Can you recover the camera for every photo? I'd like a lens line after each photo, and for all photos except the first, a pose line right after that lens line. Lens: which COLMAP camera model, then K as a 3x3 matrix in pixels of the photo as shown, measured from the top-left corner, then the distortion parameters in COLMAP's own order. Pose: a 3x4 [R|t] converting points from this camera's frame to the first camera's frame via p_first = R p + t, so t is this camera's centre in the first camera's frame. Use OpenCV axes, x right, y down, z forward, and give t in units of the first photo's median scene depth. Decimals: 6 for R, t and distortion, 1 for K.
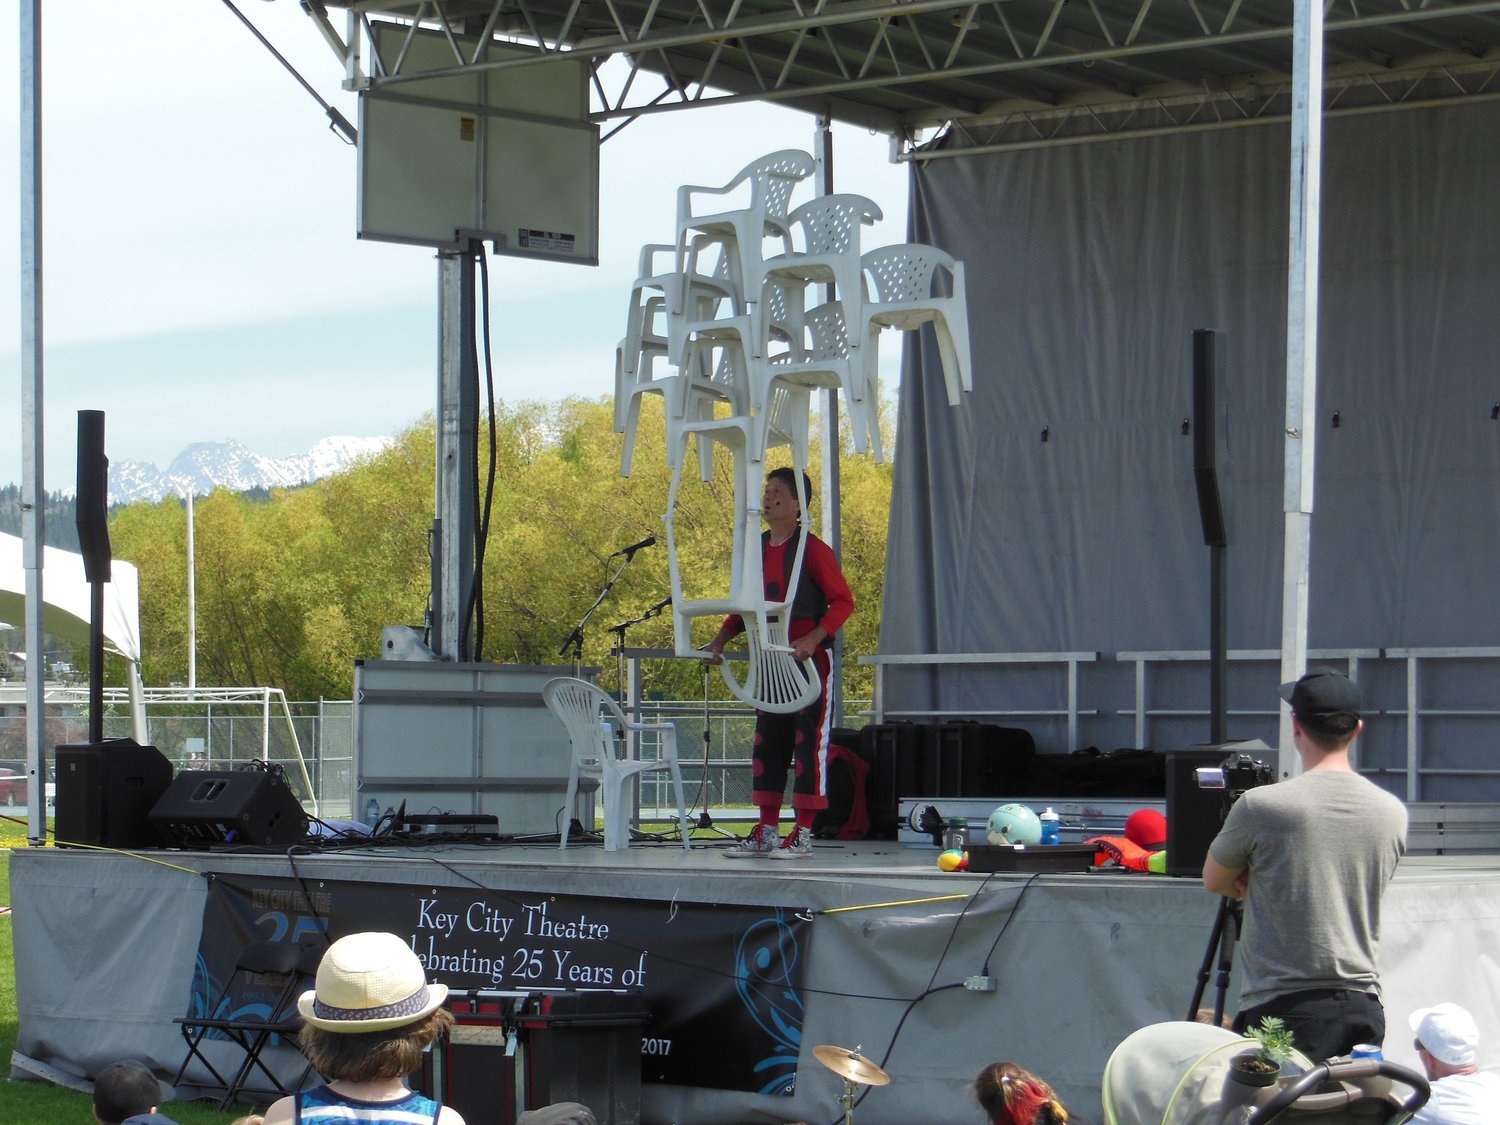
lens RADIAL K [[4969.5, 0, 750.0], [0, 4969.5, 562.5], [0, 0, 1]] dist [0.129684, -1.745171]
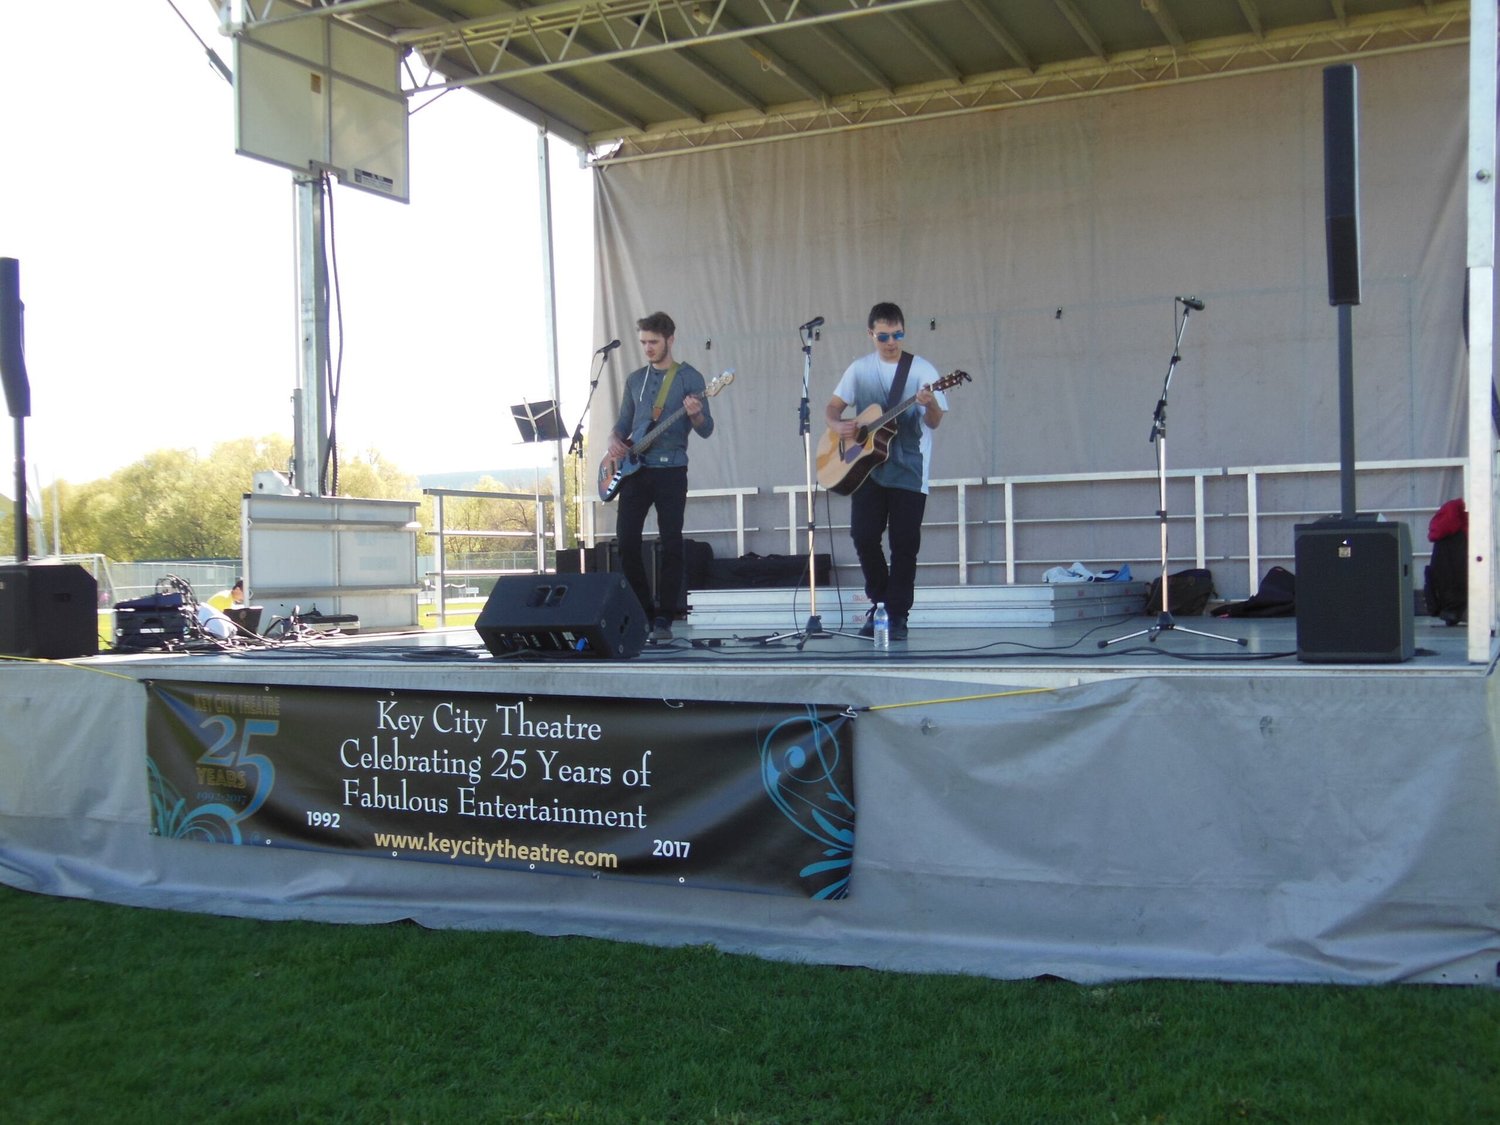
lens RADIAL K [[1655.3, 0, 750.0], [0, 1655.3, 562.5], [0, 0, 1]] dist [0.026379, 0.008059]
pose [[0.955316, -0.025199, 0.294511, -0.079515], [0.016068, 0.999313, 0.033384, 0.024467], [-0.295150, -0.027160, 0.955065, 0.553322]]
